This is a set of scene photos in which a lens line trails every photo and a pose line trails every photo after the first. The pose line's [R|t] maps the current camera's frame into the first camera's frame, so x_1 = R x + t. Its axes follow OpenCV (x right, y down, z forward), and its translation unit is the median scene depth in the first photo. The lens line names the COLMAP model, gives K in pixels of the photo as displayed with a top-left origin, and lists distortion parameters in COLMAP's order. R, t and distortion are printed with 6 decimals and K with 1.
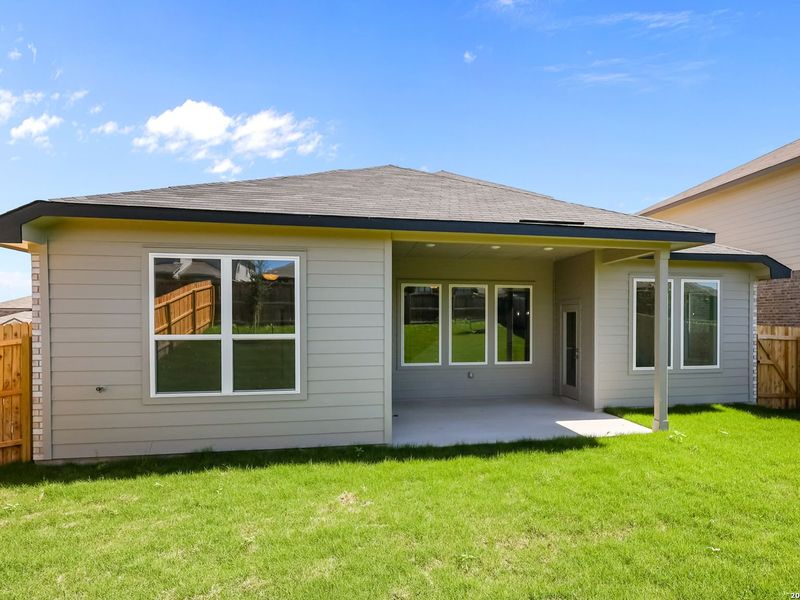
lens RADIAL K [[460.0, 0, 441.1], [0, 460.0, 330.6], [0, 0, 1]] dist [-0.001056, -0.003025]
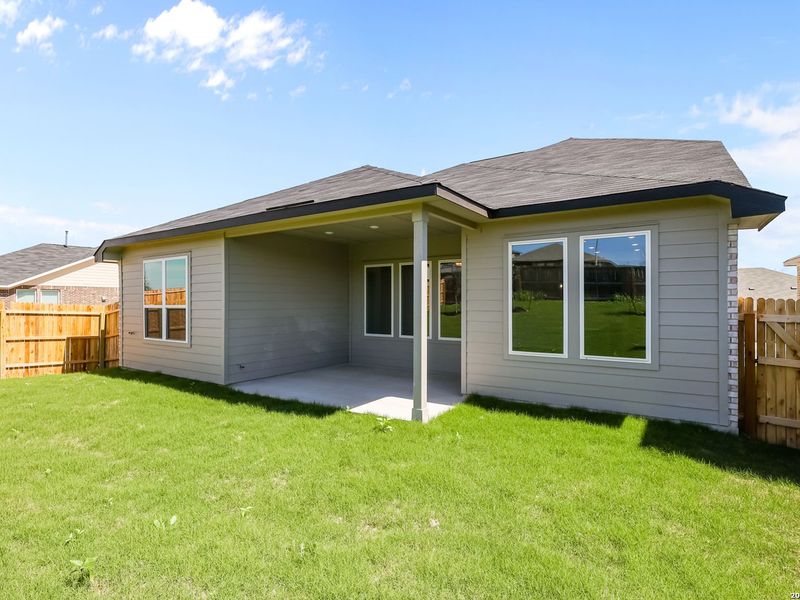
lens RADIAL K [[422.4, 0, 395.7], [0, 422.4, 302.8], [0, 0, 1]] dist [-0.002525, 0.000359]
pose [[0.711835, 0.000250, -0.702347, 1.124189], [-0.010704, 0.999888, -0.010492, 0.006755], [0.702266, 0.014986, 0.711757, 0.453262]]
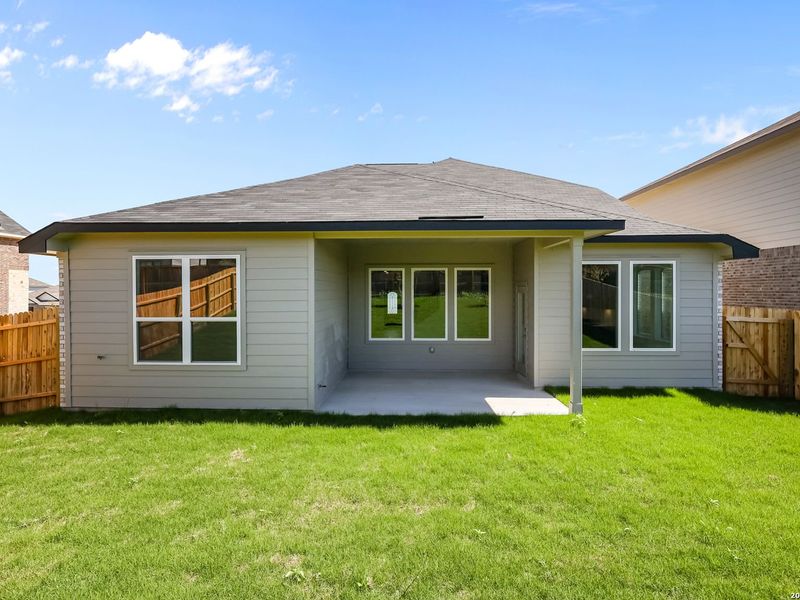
lens RADIAL K [[422.4, 0, 395.6], [0, 422.4, 297.2], [0, 0, 1]] dist [-0.002525, 0.000359]
pose [[0.973098, 0.001524, -0.230386, 0.341479], [-0.002218, 0.999994, -0.002752, -0.042066], [0.230380, 0.003189, 0.973095, -0.009925]]
